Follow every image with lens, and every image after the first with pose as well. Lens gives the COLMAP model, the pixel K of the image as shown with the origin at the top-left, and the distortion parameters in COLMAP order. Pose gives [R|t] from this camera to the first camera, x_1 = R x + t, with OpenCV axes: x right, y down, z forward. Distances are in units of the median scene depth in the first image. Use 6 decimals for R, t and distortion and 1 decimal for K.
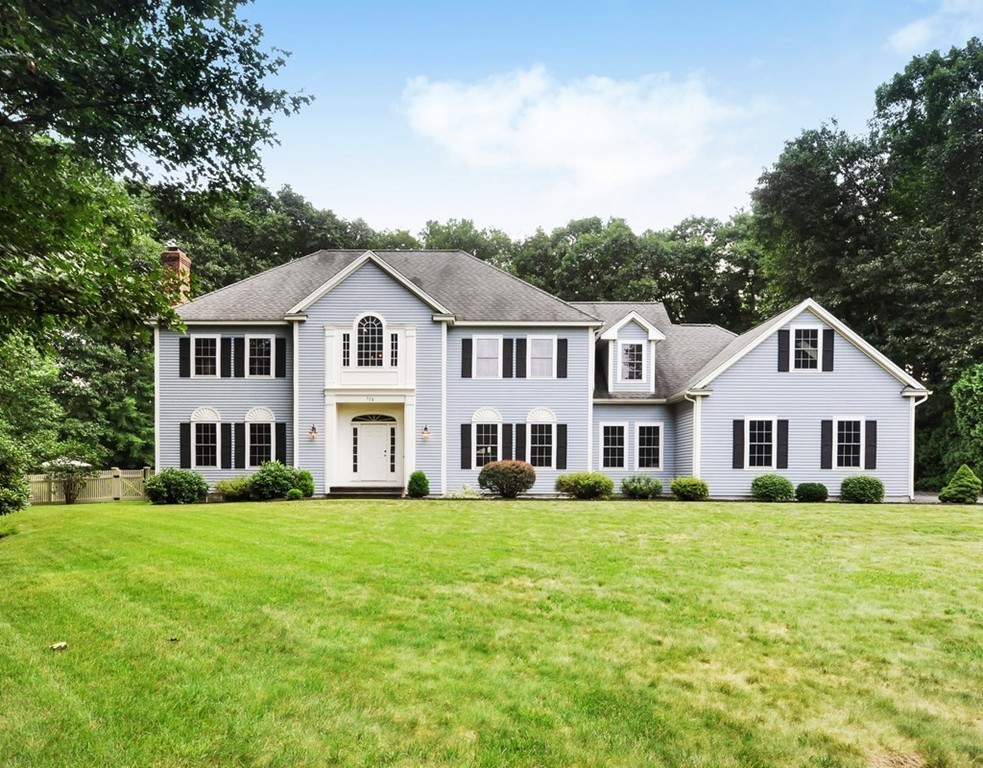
lens RADIAL K [[578.5, 0, 525.2], [0, 578.5, 380.0], [0, 0, 1]] dist [0.002080, -0.000055]
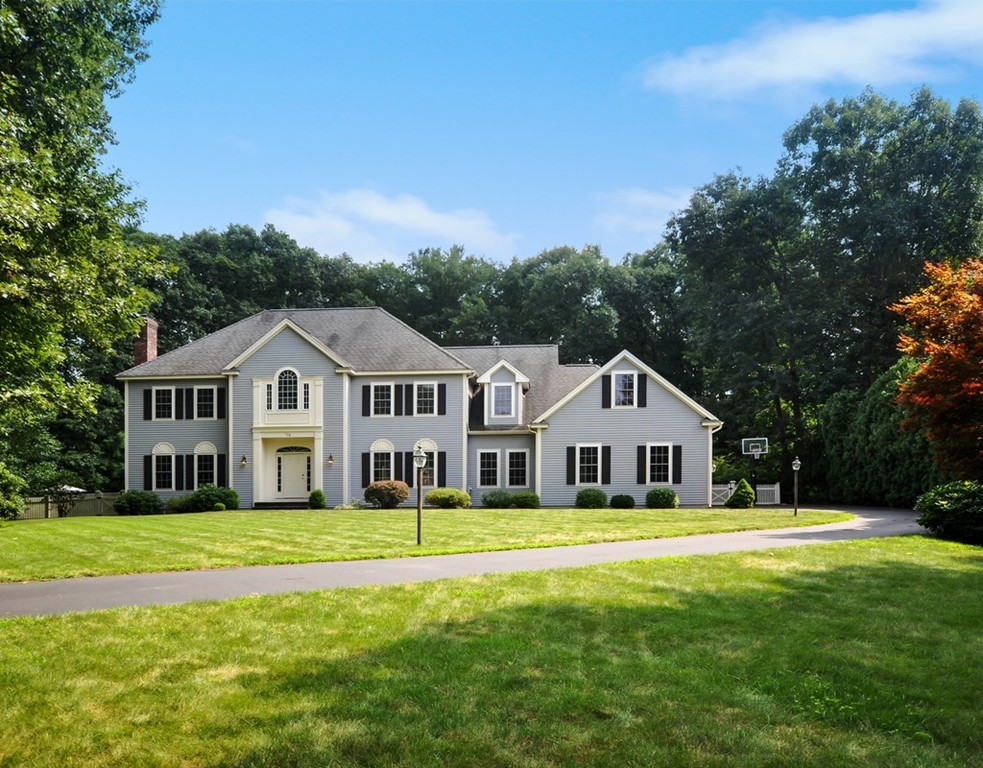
lens RADIAL K [[604.4, 0, 514.2], [0, 604.4, 402.0], [0, 0, 1]] dist [0.023775, 0.000927]
pose [[0.998454, -0.018247, -0.052500, 0.301428], [0.018447, 0.999824, 0.003320, -0.034500], [0.052430, -0.004284, 0.998615, -0.317456]]
